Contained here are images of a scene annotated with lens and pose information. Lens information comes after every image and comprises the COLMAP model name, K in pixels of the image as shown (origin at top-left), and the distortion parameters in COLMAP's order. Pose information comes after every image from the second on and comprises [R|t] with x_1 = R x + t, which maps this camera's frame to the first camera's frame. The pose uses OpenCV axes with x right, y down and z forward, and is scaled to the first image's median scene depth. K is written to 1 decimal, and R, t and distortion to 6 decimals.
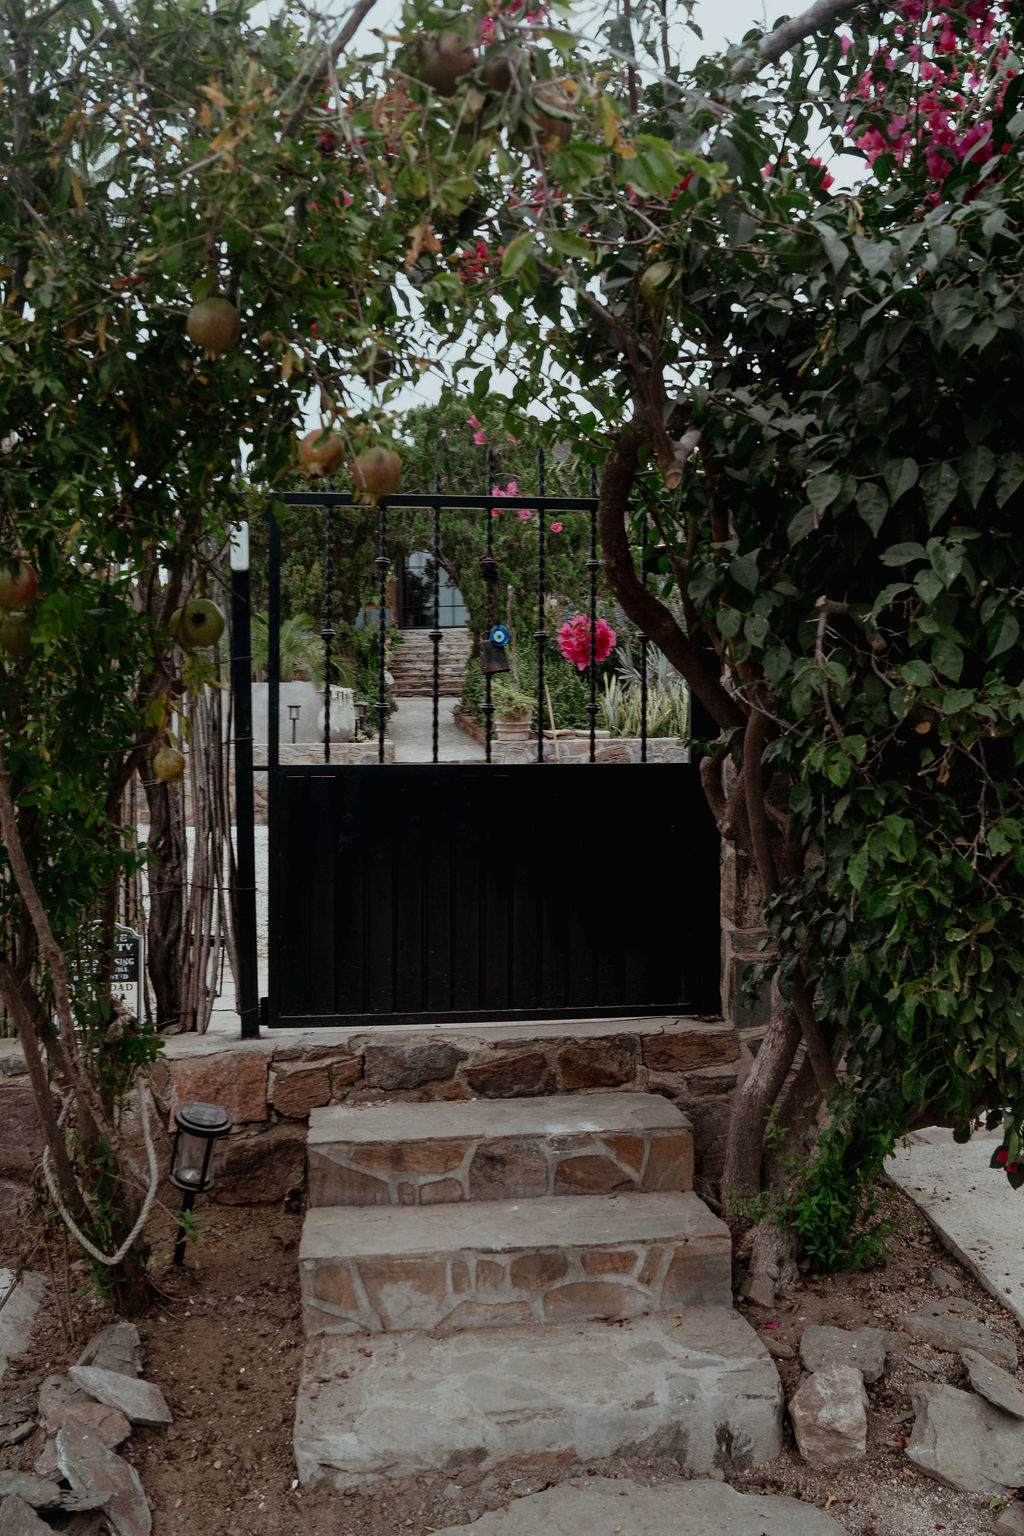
lens RADIAL K [[1418.8, 0, 512.0], [0, 1418.8, 768.0], [0, 0, 1]] dist [0.081022, 0.104203]
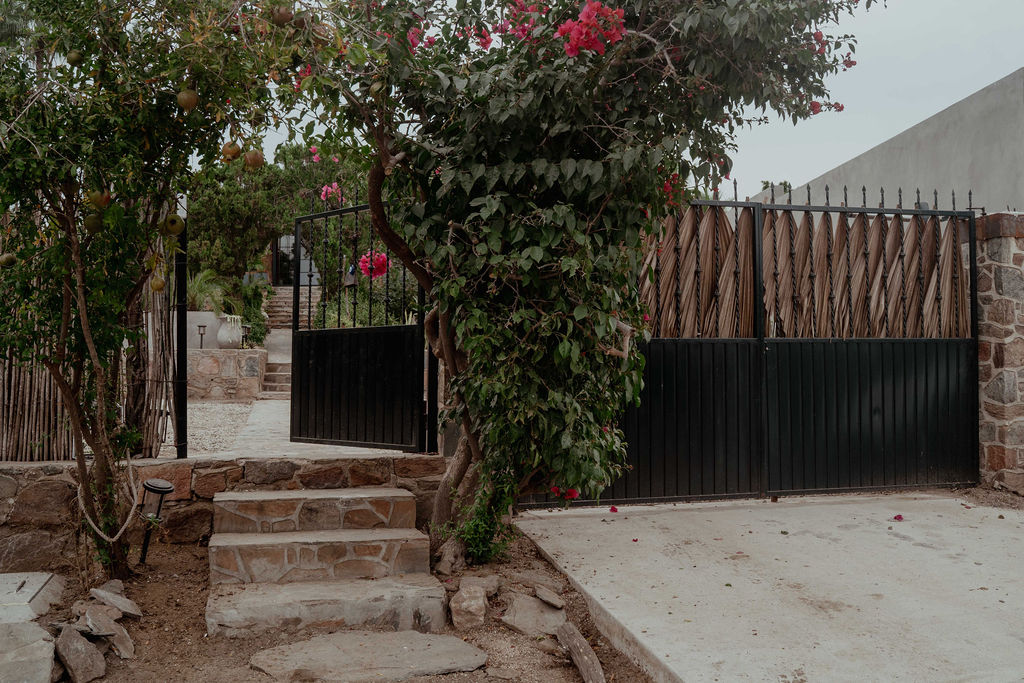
lens RADIAL K [[945.8, 0, 514.4], [0, 945.8, 285.1], [0, 0, 1]] dist [0.081022, 0.104203]
pose [[0.985840, 0.004797, 0.167621, 0.045153], [0.013289, 0.994212, -0.106610, 0.118915], [-0.167163, 0.107328, 0.980070, -0.419193]]
